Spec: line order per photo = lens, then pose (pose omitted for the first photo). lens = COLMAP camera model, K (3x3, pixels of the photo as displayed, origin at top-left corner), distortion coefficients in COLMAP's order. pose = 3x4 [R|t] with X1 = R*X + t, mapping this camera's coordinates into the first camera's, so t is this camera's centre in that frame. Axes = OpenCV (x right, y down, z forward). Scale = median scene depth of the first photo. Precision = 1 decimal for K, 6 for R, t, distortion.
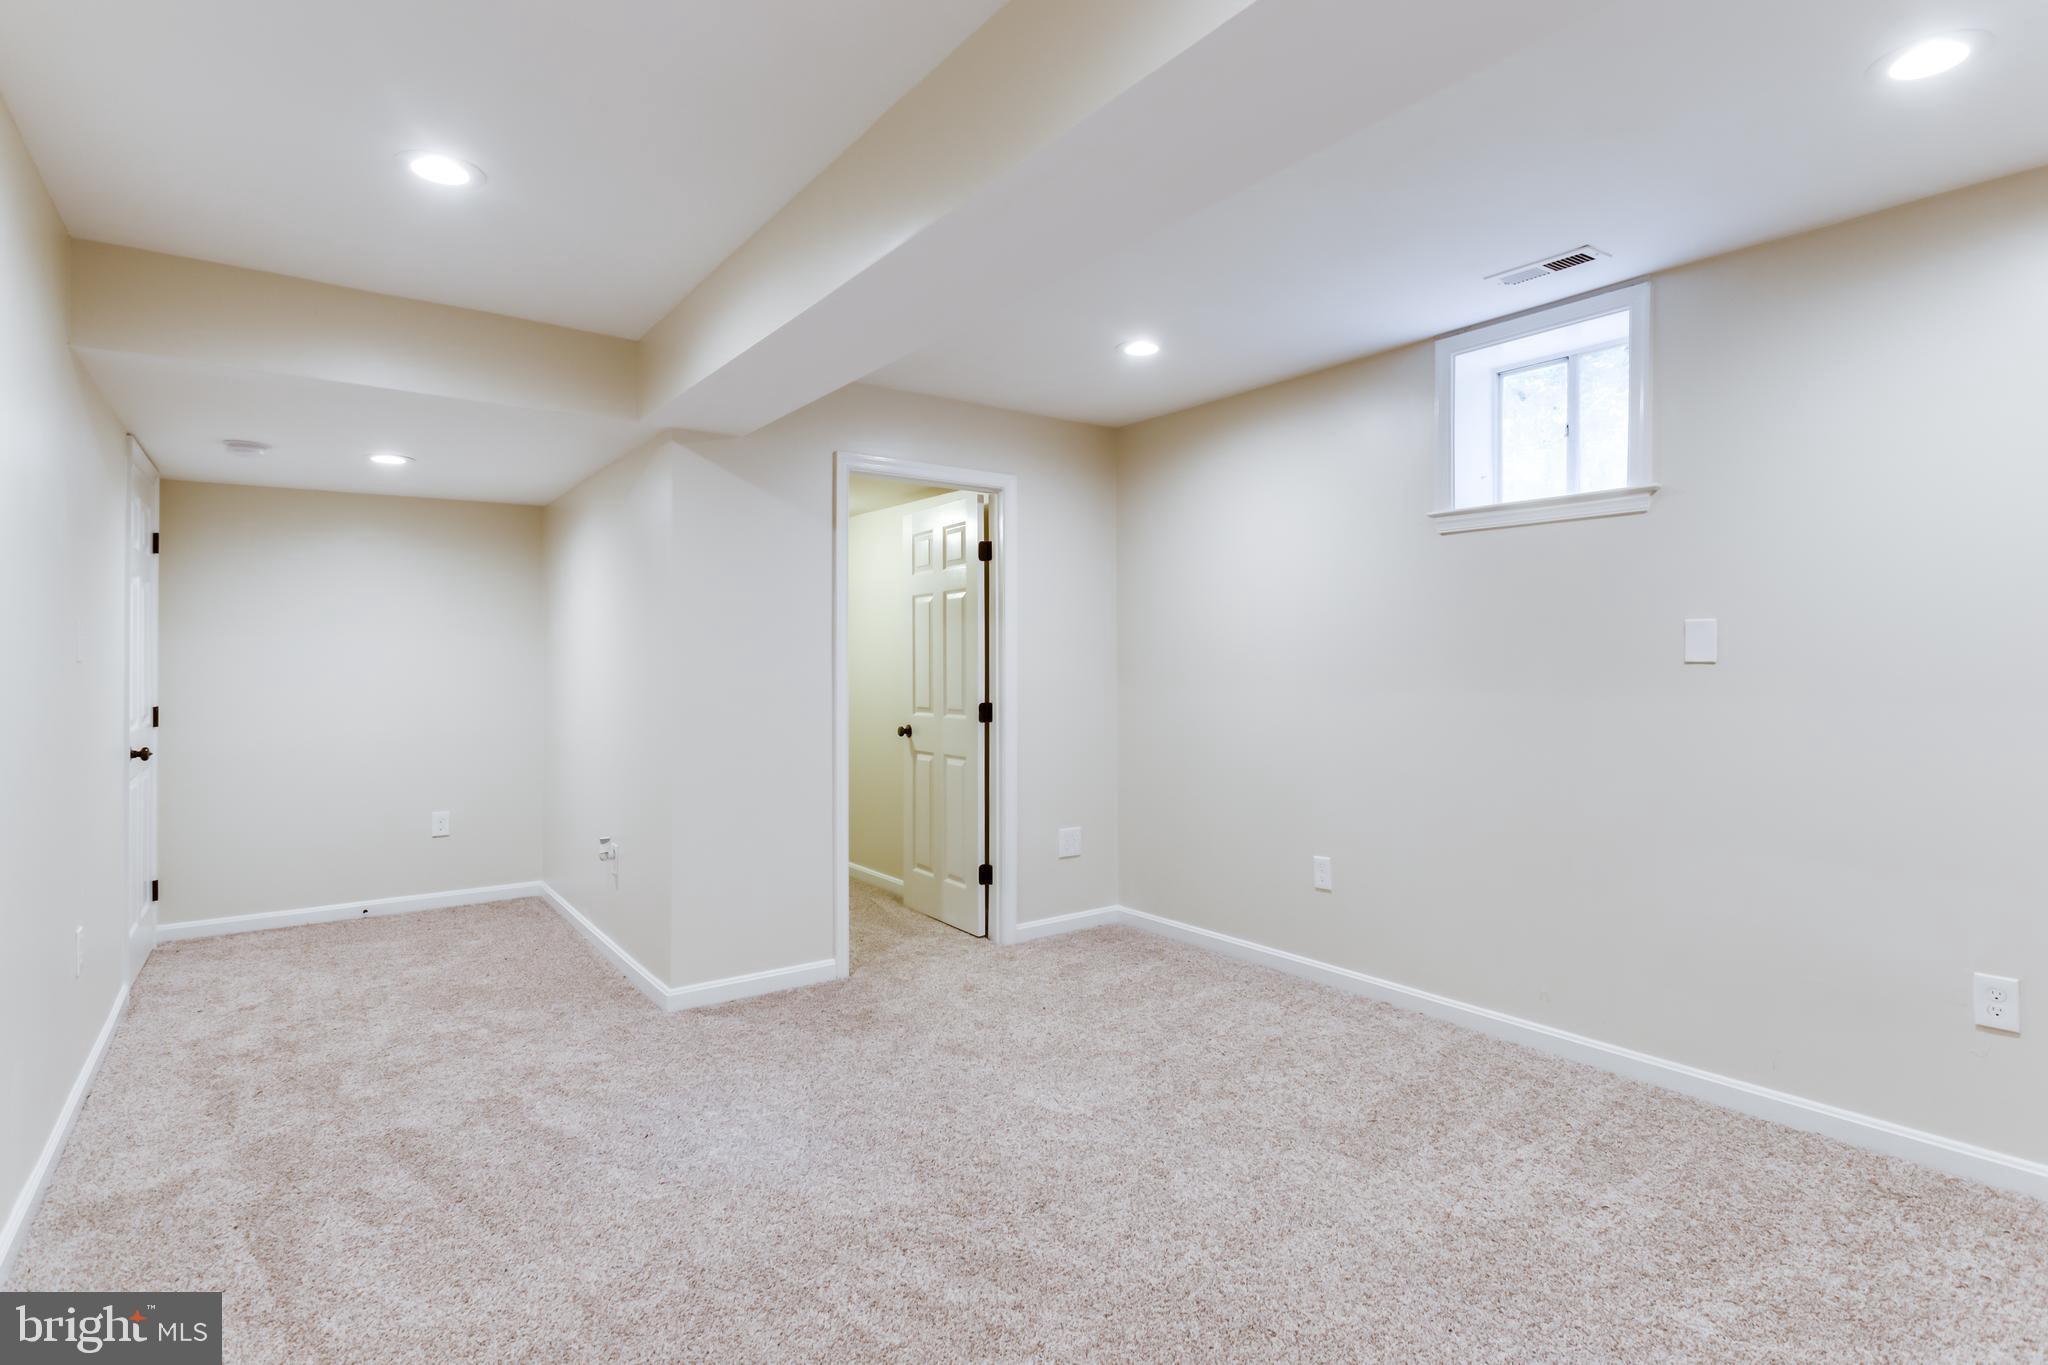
lens RADIAL K [[1010.2, 0, 1029.1], [0, 1010.2, 667.5], [0, 0, 1]] dist [0.012853, -0.000543]
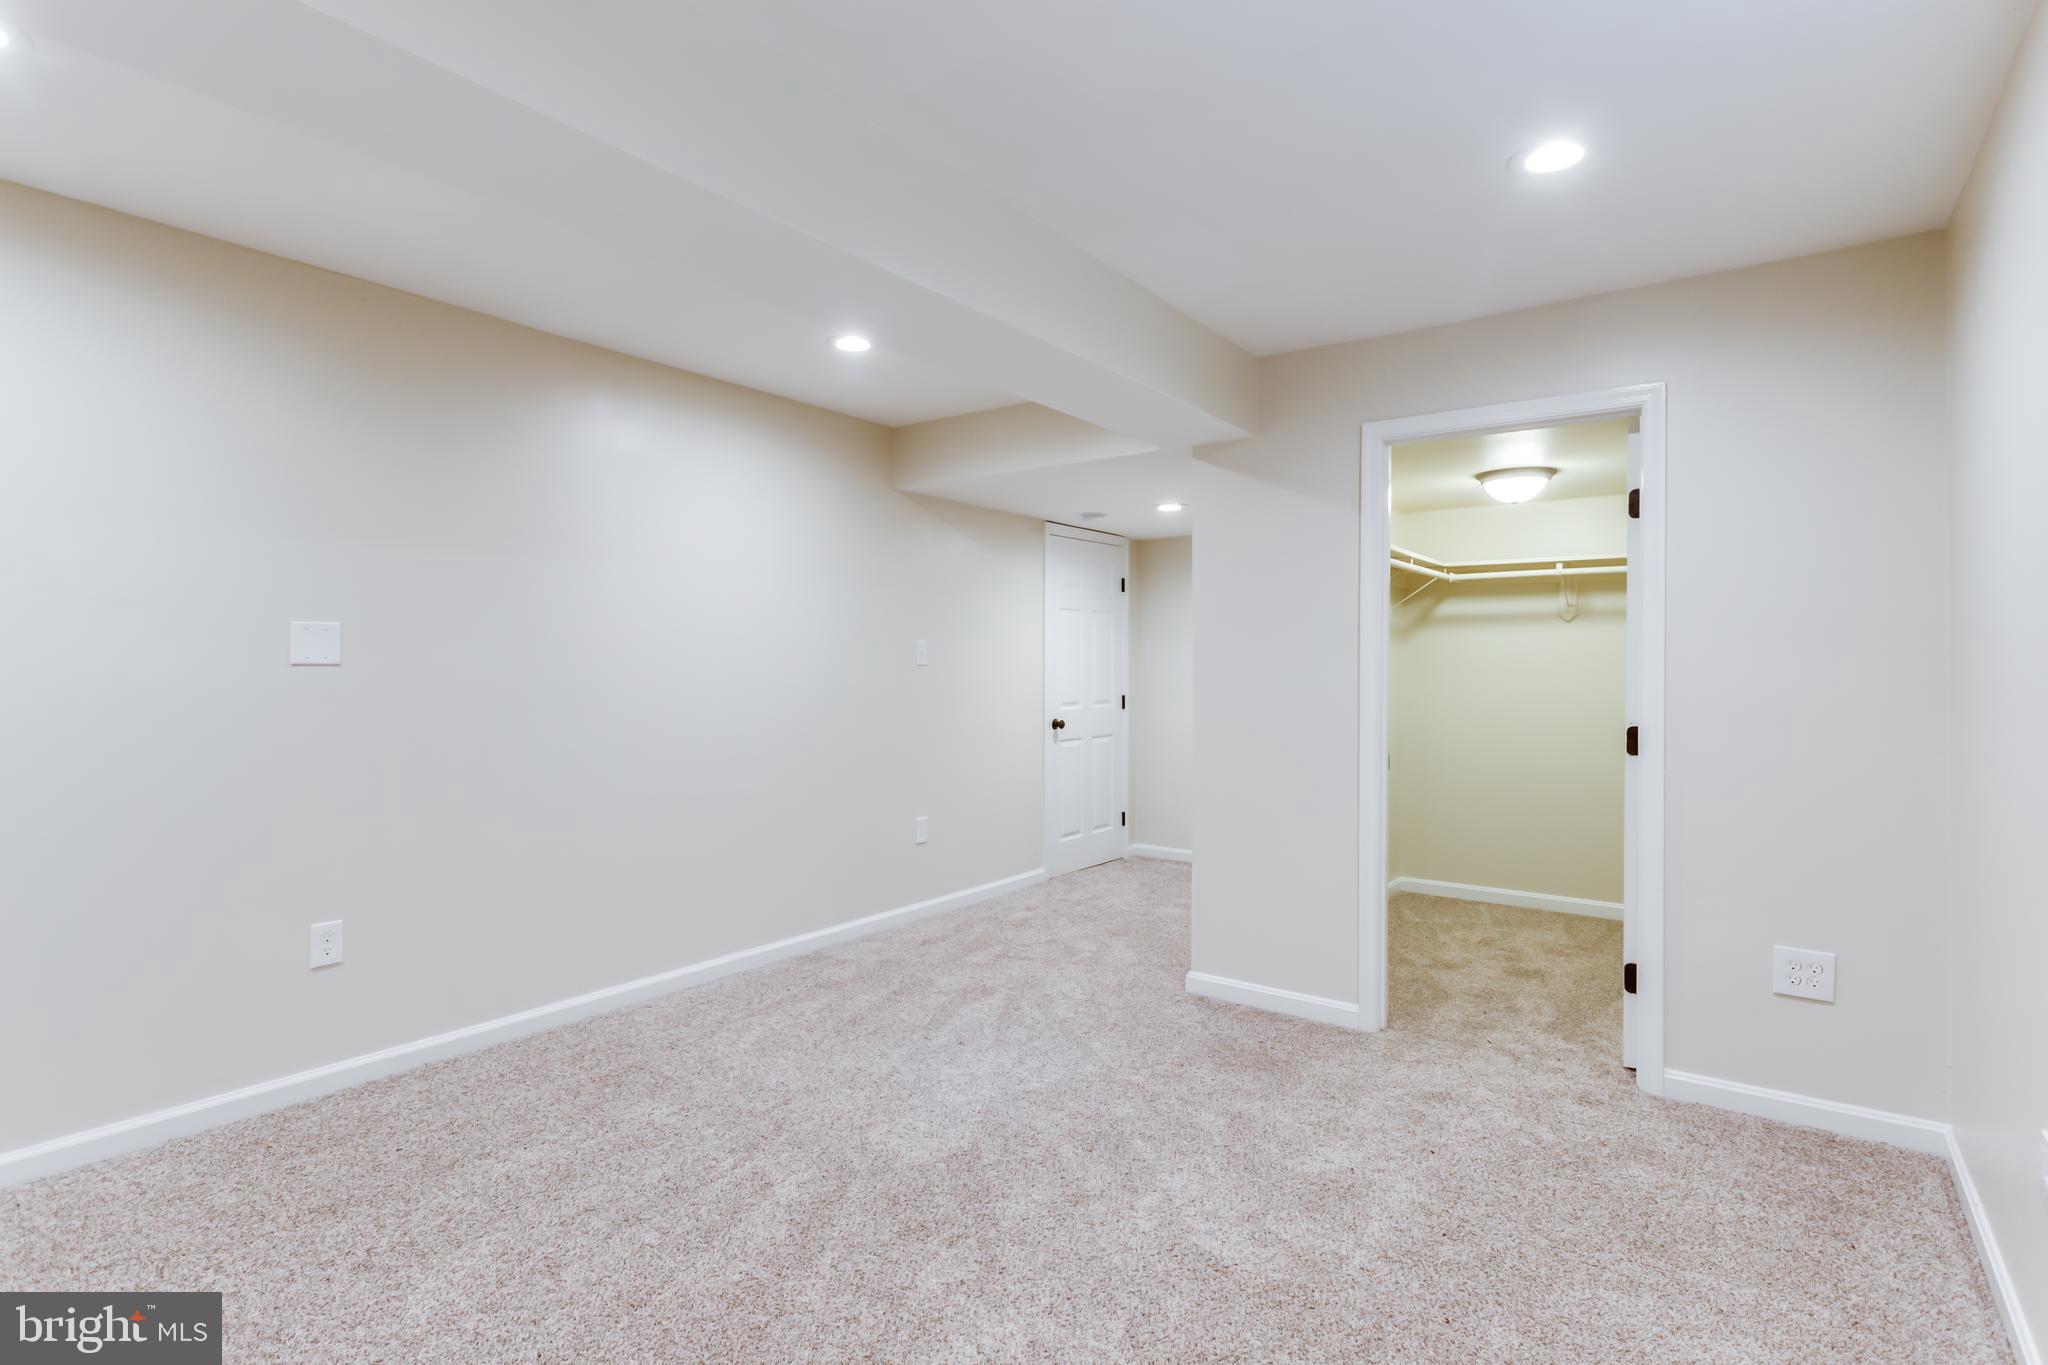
lens RADIAL K [[1010.2, 0, 1029.1], [0, 1010.2, 667.5], [0, 0, 1]] dist [0.012853, -0.000543]
pose [[0.300087, 0.002015, -0.953910, 0.506297], [-0.006561, 0.999978, 0.000048, -0.001999], [0.953889, 0.006244, 0.300094, 0.423209]]
